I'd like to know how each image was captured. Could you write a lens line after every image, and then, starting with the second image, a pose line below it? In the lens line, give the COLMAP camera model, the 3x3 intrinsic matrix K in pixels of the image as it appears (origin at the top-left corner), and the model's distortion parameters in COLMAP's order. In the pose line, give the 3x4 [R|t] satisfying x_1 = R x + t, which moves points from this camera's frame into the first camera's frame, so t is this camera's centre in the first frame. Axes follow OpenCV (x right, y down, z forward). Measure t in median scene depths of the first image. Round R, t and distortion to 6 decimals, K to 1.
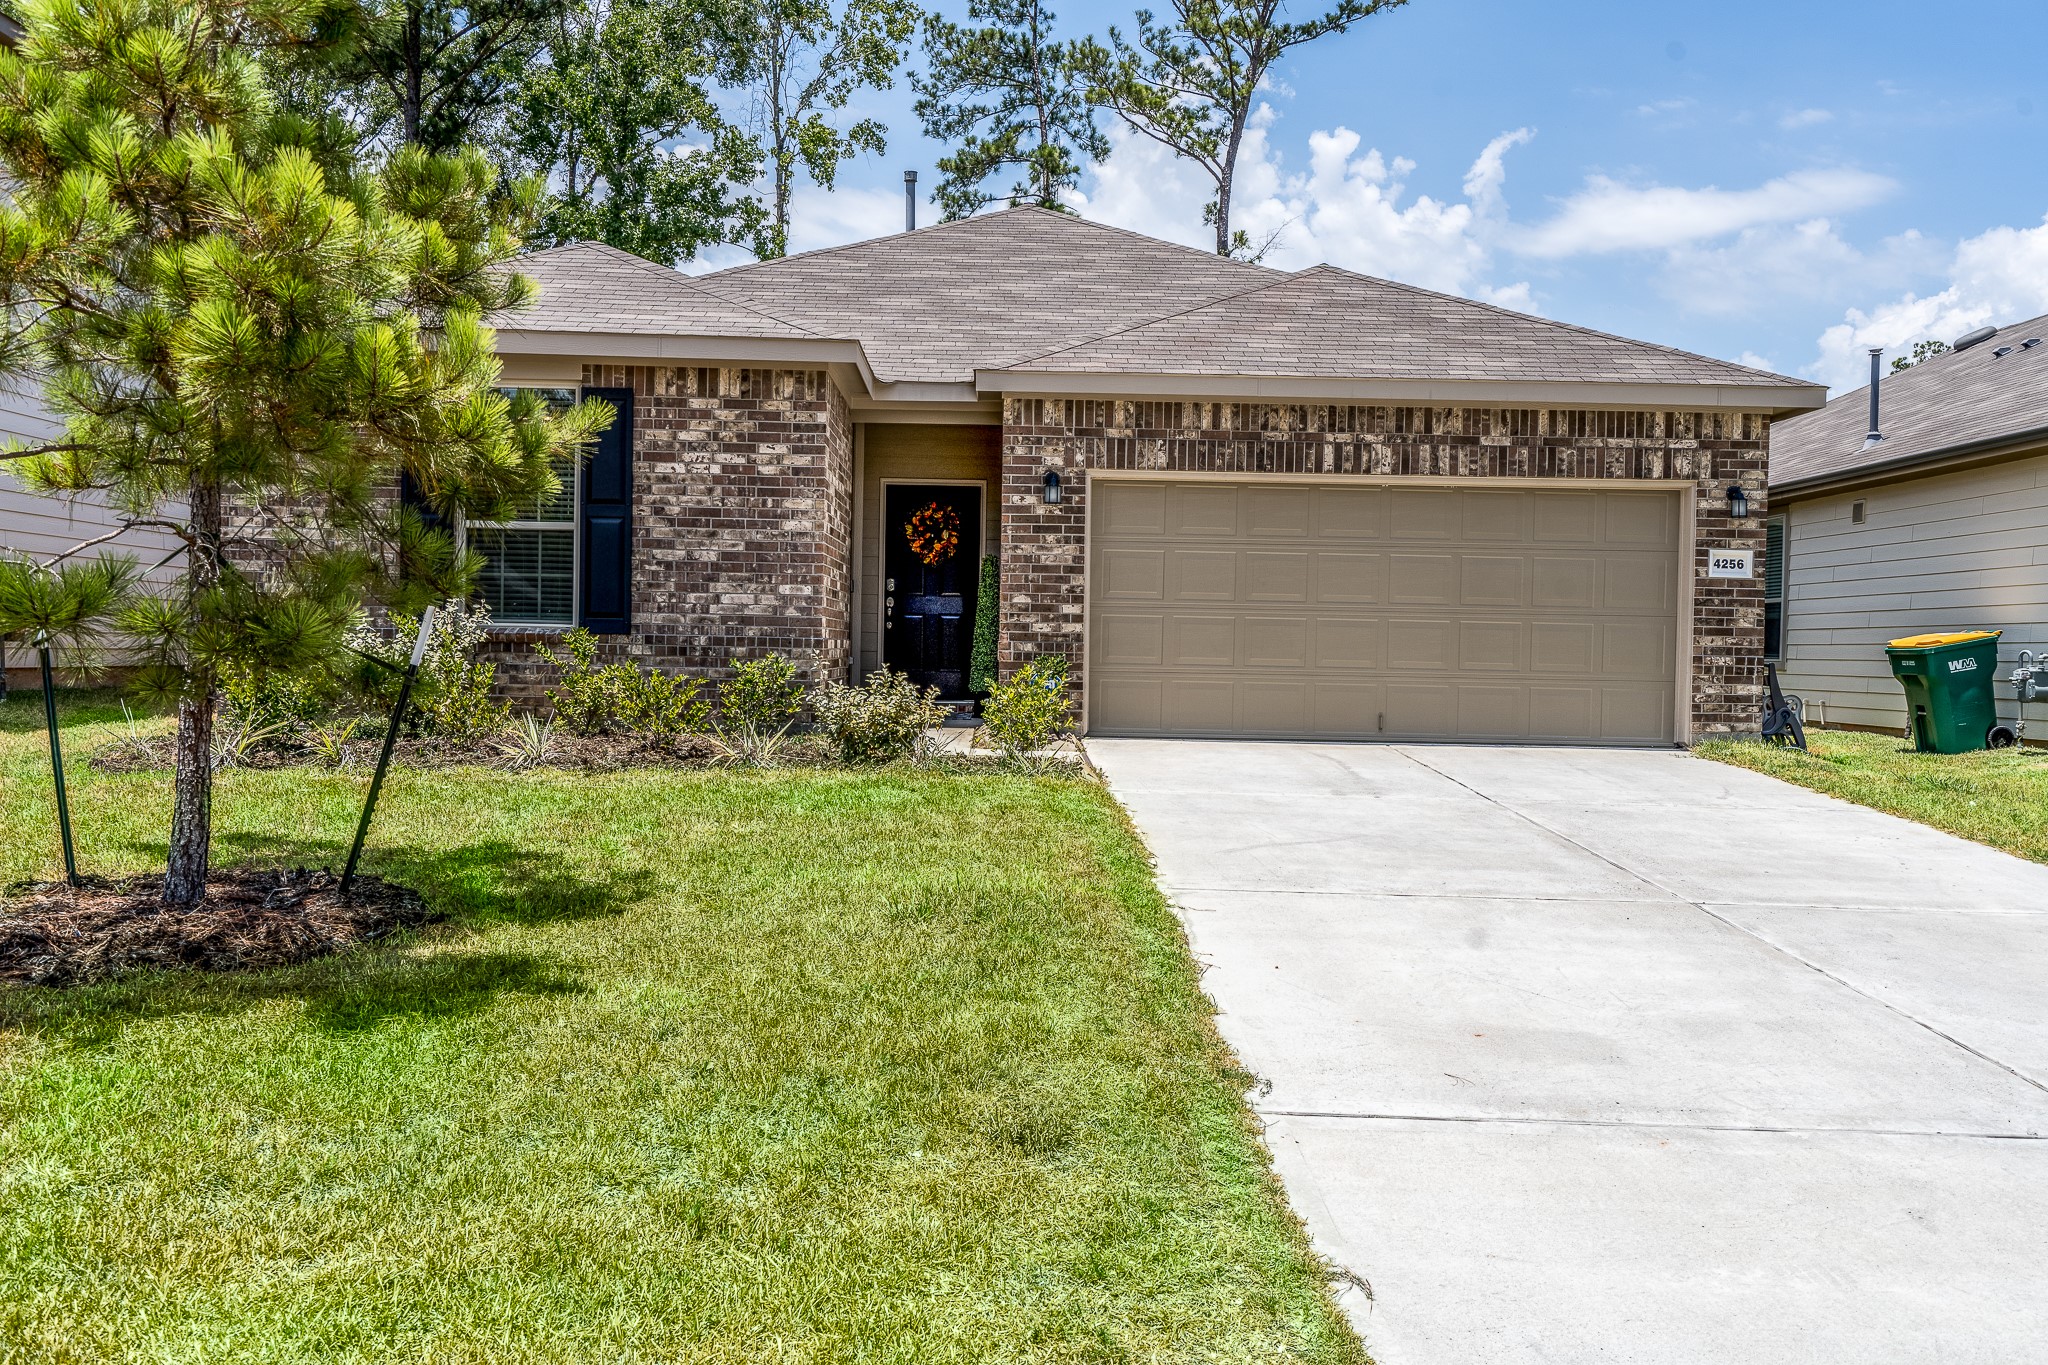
lens RADIAL K [[1716.1, 0, 1023.6], [0, 1716.1, 679.9], [0, 0, 1]] dist [0.015177, 0.002039]
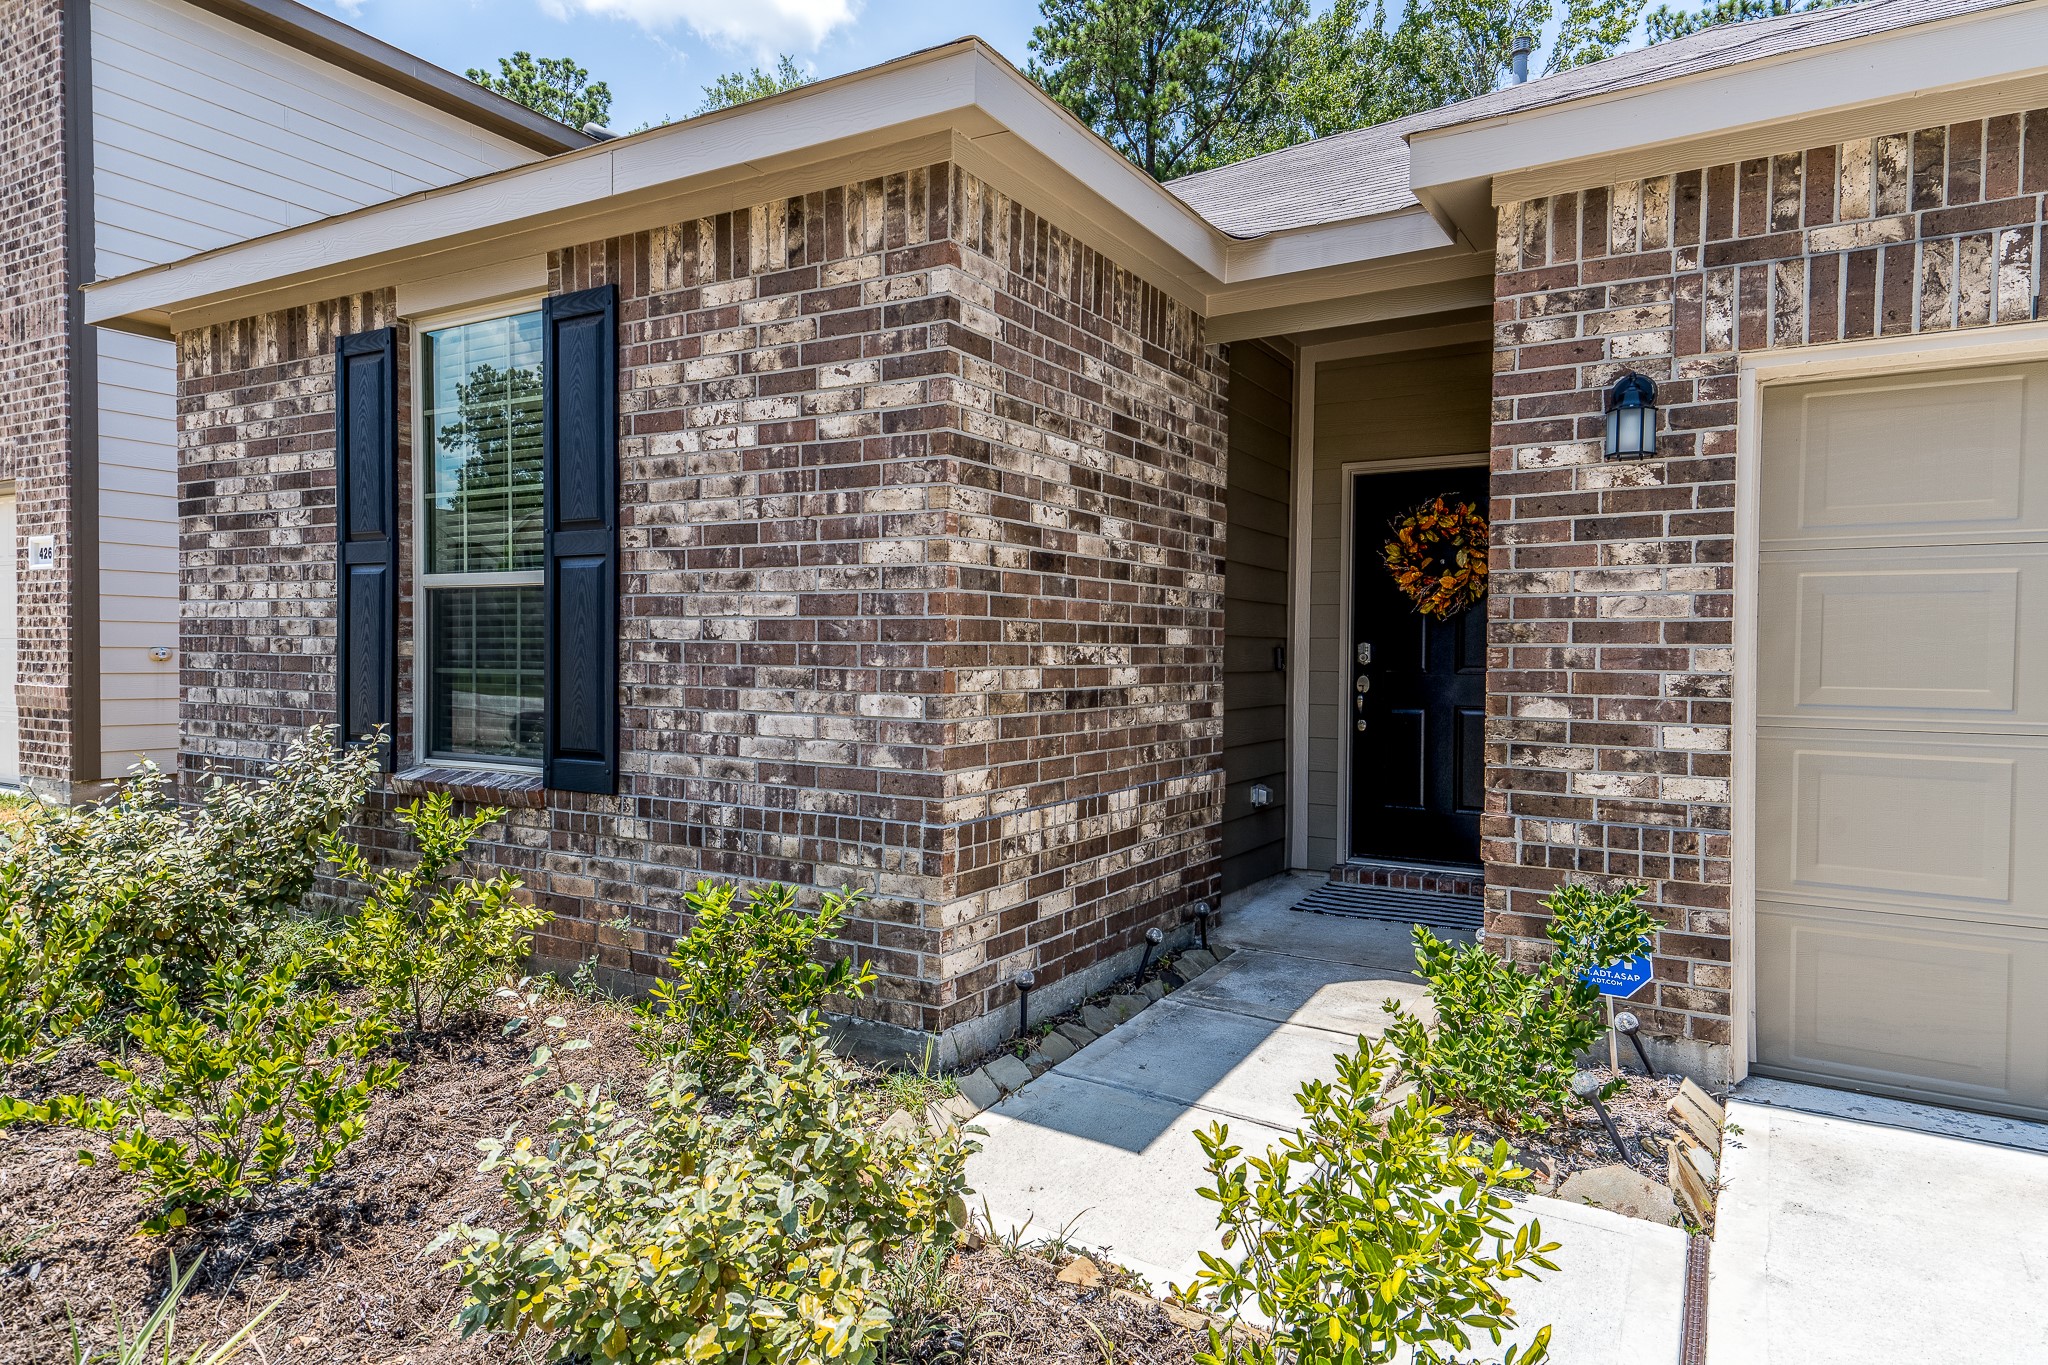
lens RADIAL K [[1228.5, 0, 1021.9], [0, 1228.5, 677.7], [0, 0, 1]] dist [0.039877, -0.002189]
pose [[0.846056, -0.000372, -0.533094, 0.053320], [-0.001787, 0.999992, -0.003534, -0.058446], [0.533091, 0.003942, 0.846049, 0.764506]]
